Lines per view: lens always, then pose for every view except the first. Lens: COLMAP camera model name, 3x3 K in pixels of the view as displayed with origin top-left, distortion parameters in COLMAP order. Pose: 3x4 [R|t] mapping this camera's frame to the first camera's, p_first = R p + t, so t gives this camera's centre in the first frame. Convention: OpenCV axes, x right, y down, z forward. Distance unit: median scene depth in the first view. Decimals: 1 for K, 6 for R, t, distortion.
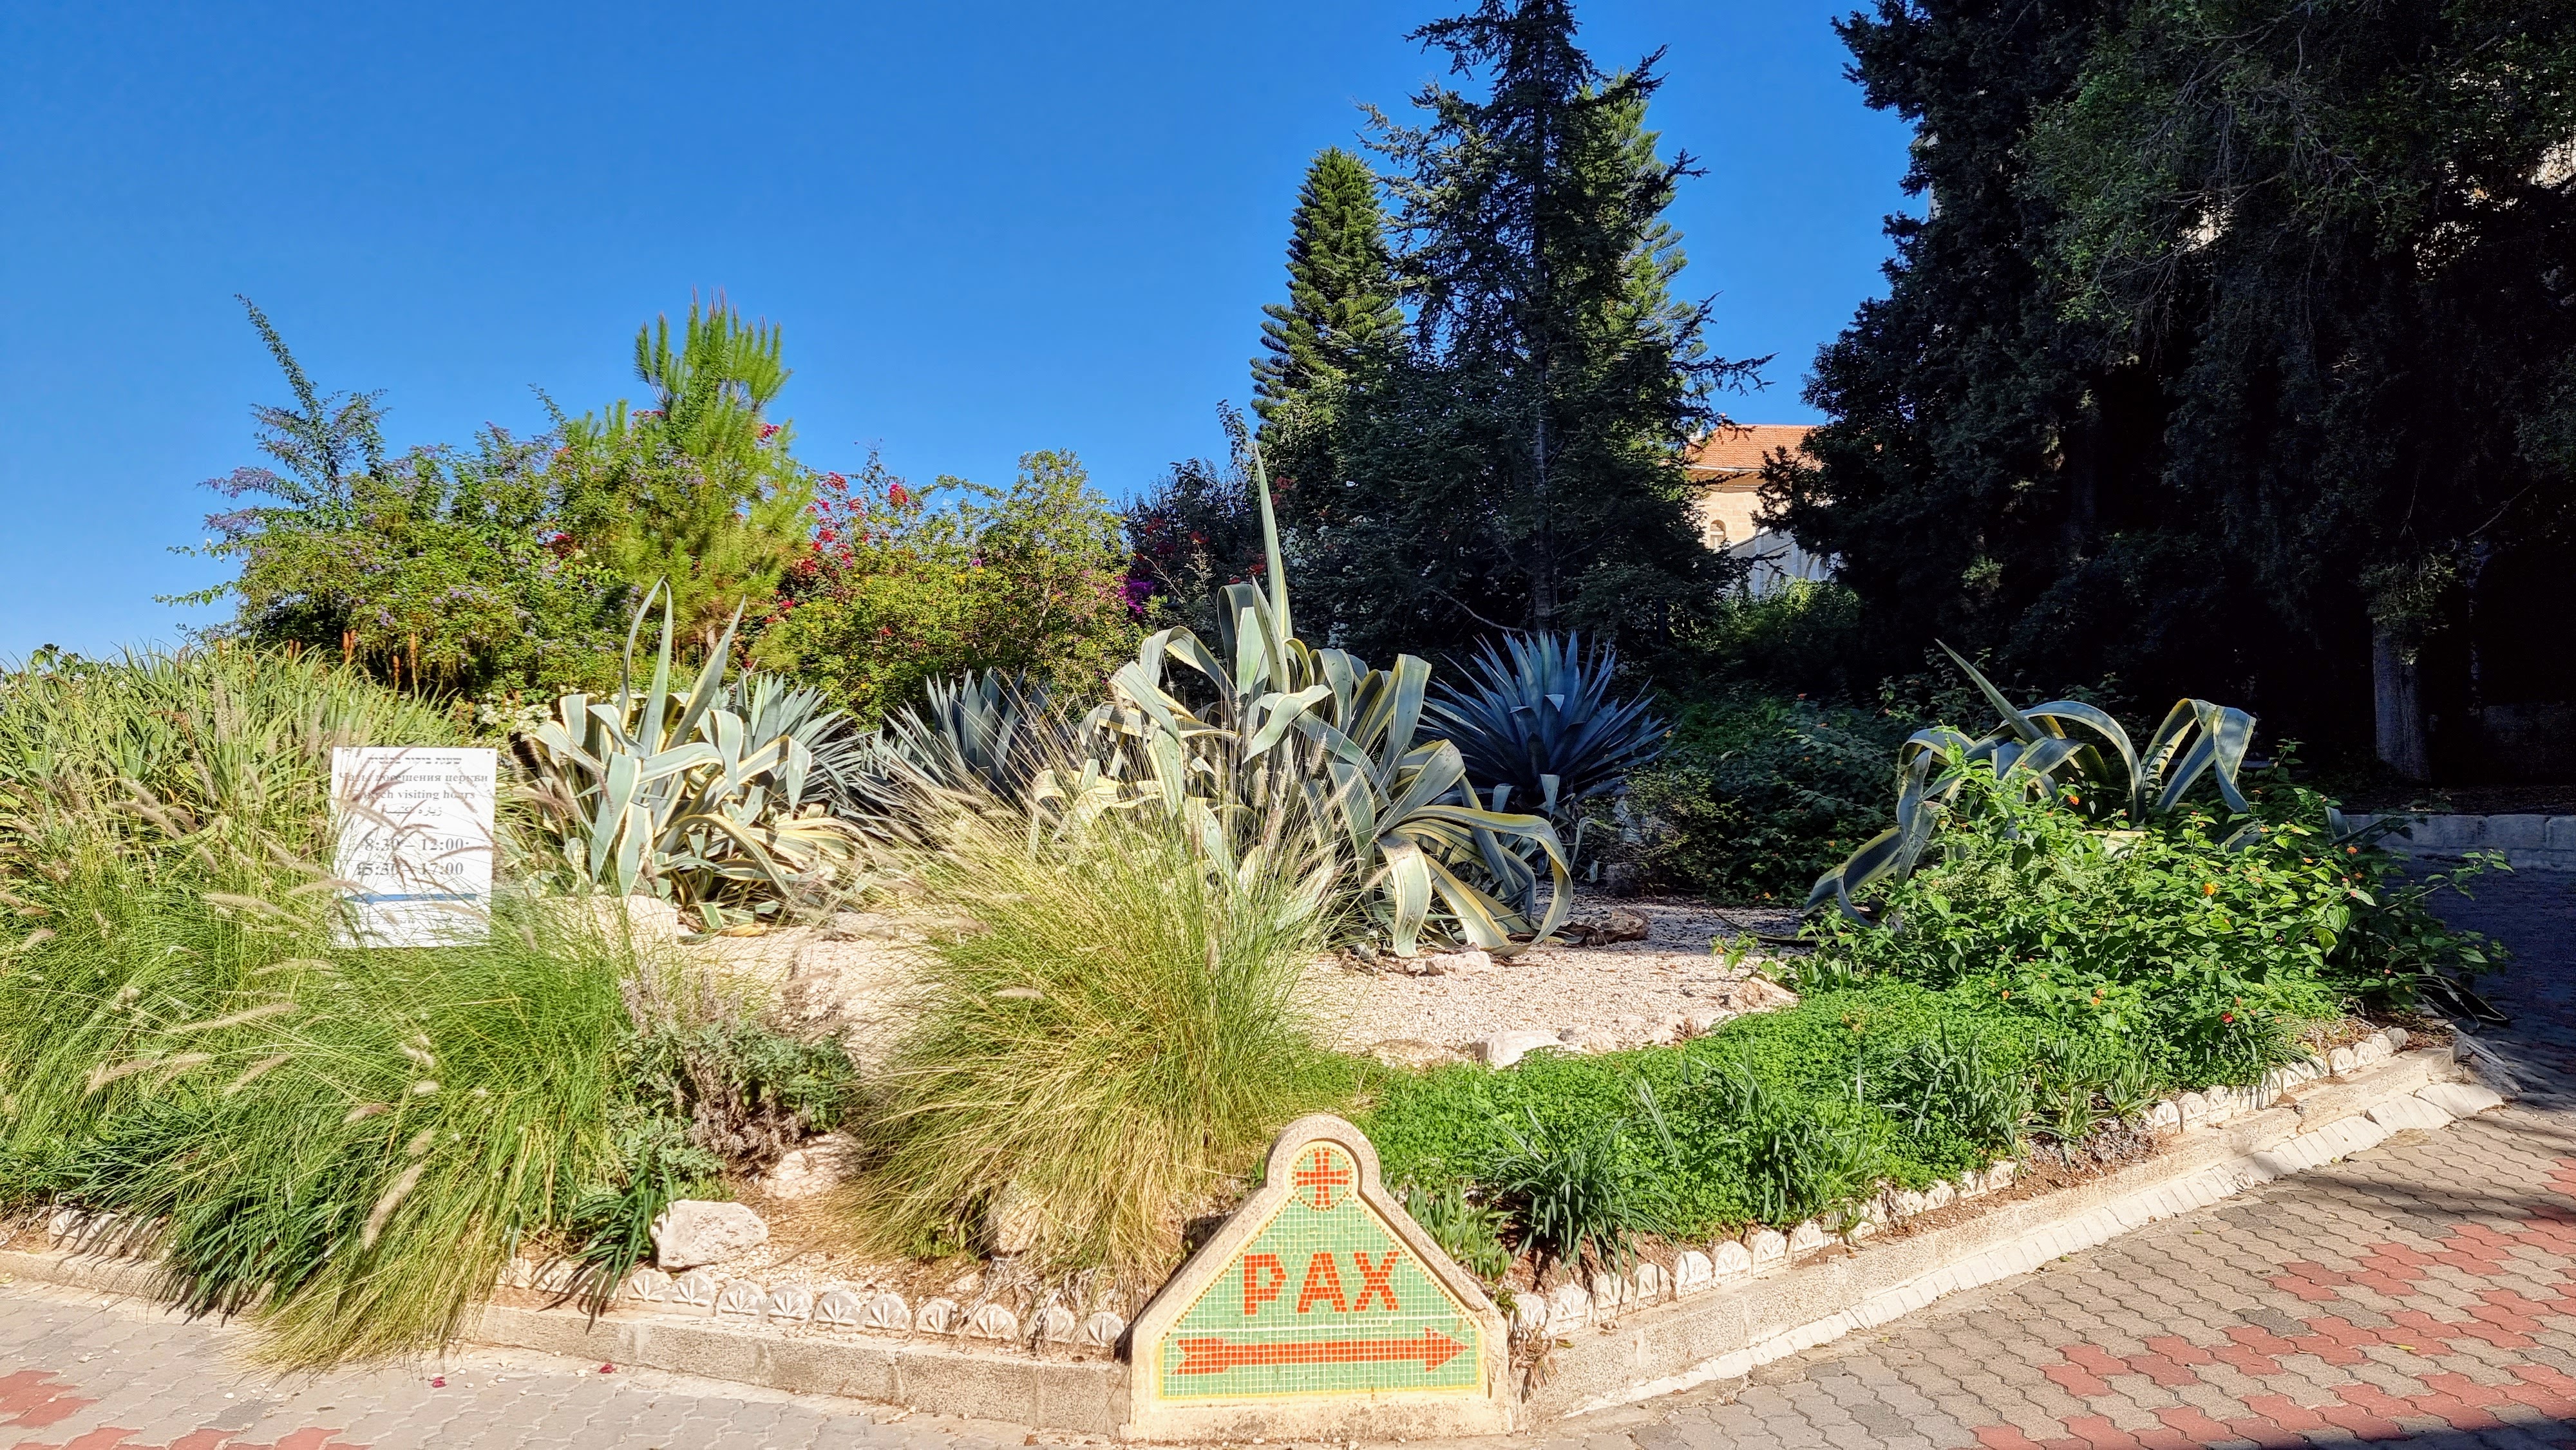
lens RADIAL K [[1880.1, 0, 1295.6], [0, 1880.1, 726.6], [0, 0, 1]] dist [0.045981, -0.014828]
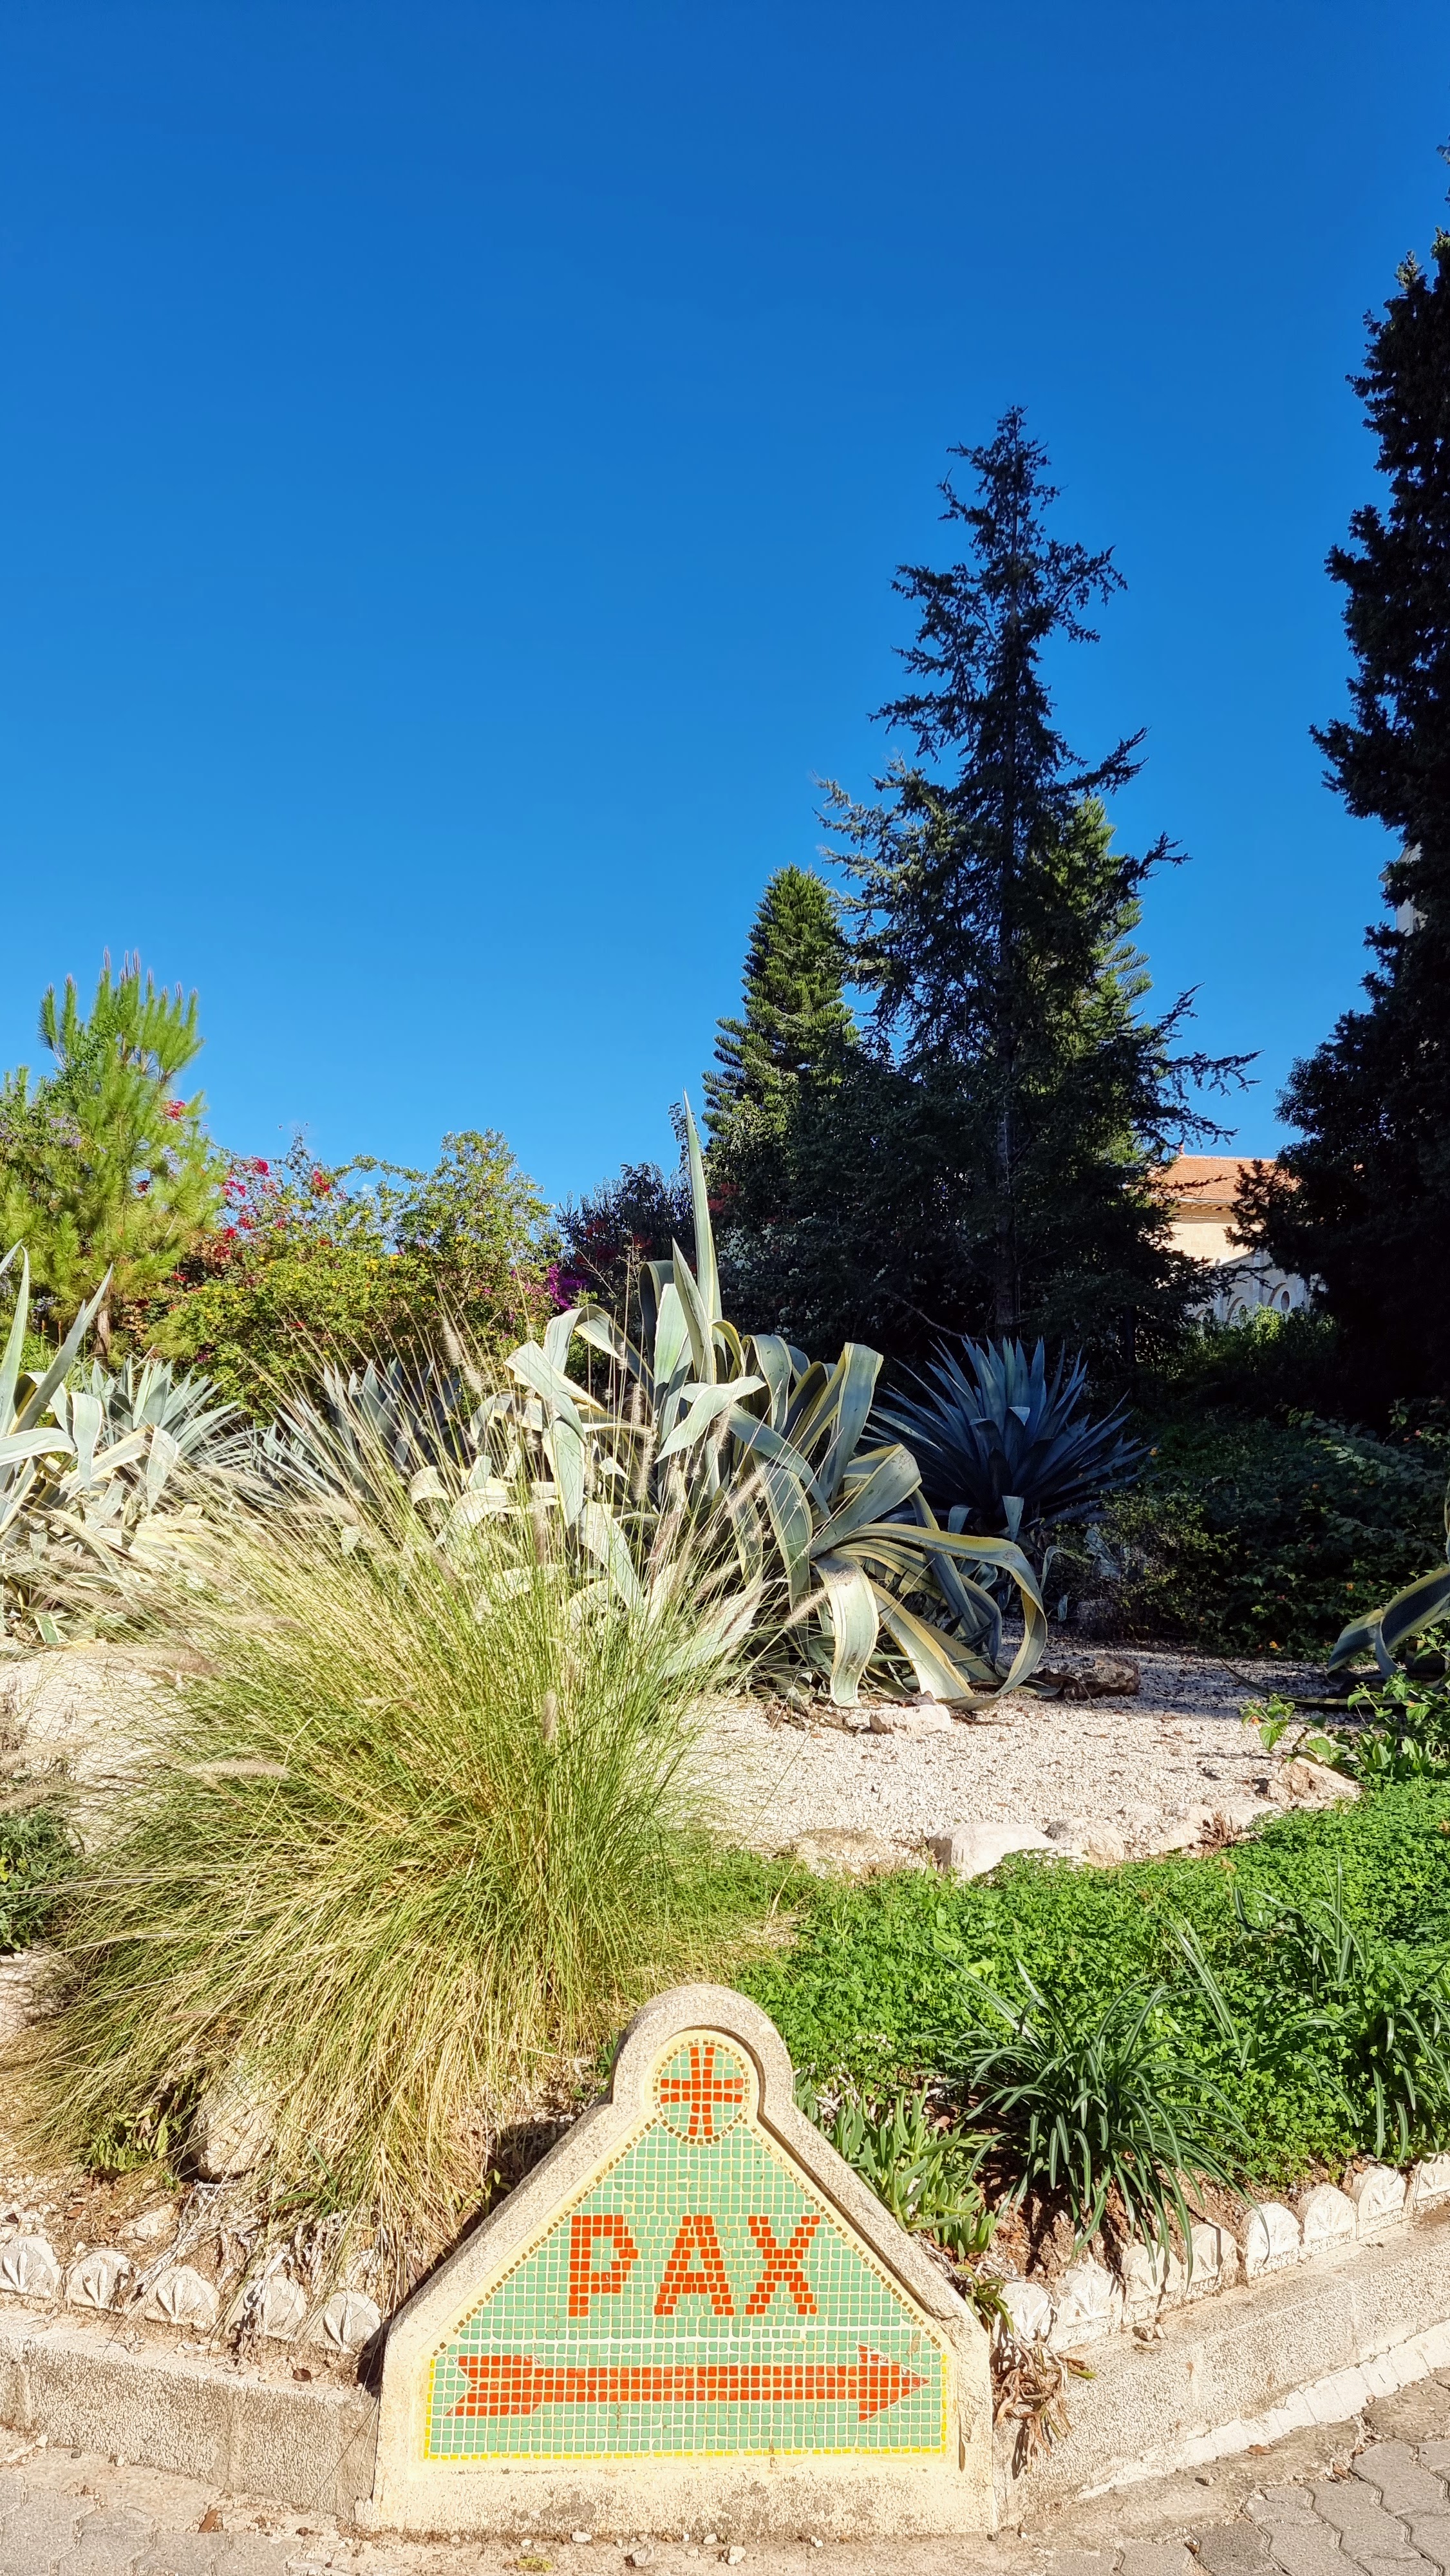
lens RADIAL K [[1880.1, 0, 705.3], [0, 1880.1, 1298.1], [0, 0, 1]] dist [0.045981, -0.014828]
pose [[0.999342, 0.029167, -0.021577, 0.008825], [-0.030810, 0.996299, -0.080237, 0.010966], [0.019157, 0.080849, 0.996542, 0.142962]]
